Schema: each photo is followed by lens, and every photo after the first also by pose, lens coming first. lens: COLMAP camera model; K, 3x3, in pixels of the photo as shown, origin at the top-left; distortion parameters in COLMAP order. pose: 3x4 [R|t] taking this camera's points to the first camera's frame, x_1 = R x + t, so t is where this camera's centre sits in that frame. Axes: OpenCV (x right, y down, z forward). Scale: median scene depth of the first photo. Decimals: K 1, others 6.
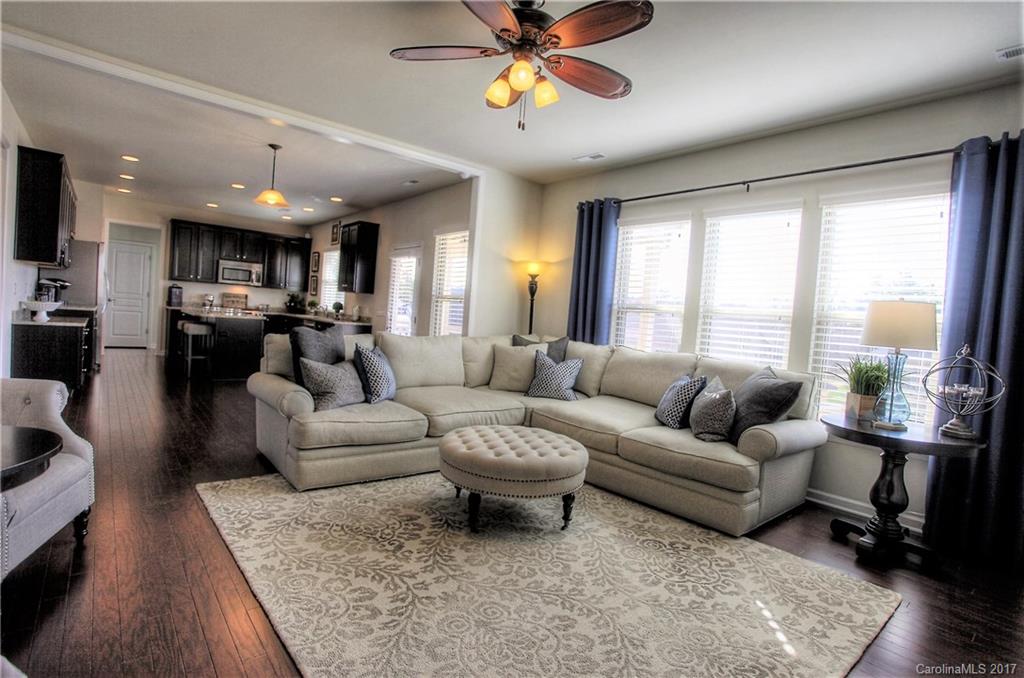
lens RADIAL K [[502.5, 0, 508.9], [0, 502.5, 337.7], [0, 0, 1]] dist [-0.050597, 0.001034]
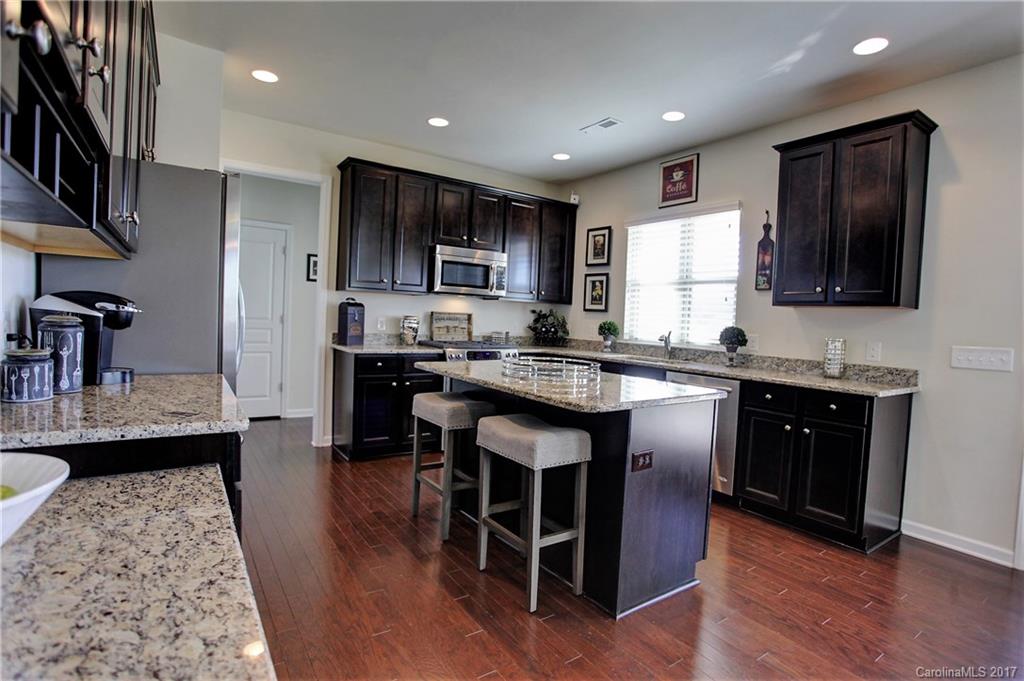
lens RADIAL K [[502.5, 0, 508.9], [0, 502.5, 339.2], [0, 0, 1]] dist [-0.050597, 0.001034]
pose [[0.994215, -0.026565, -0.104075, -0.473465], [0.026134, 0.999643, -0.005500, -0.061755], [0.104184, 0.002748, 0.994554, 0.525445]]
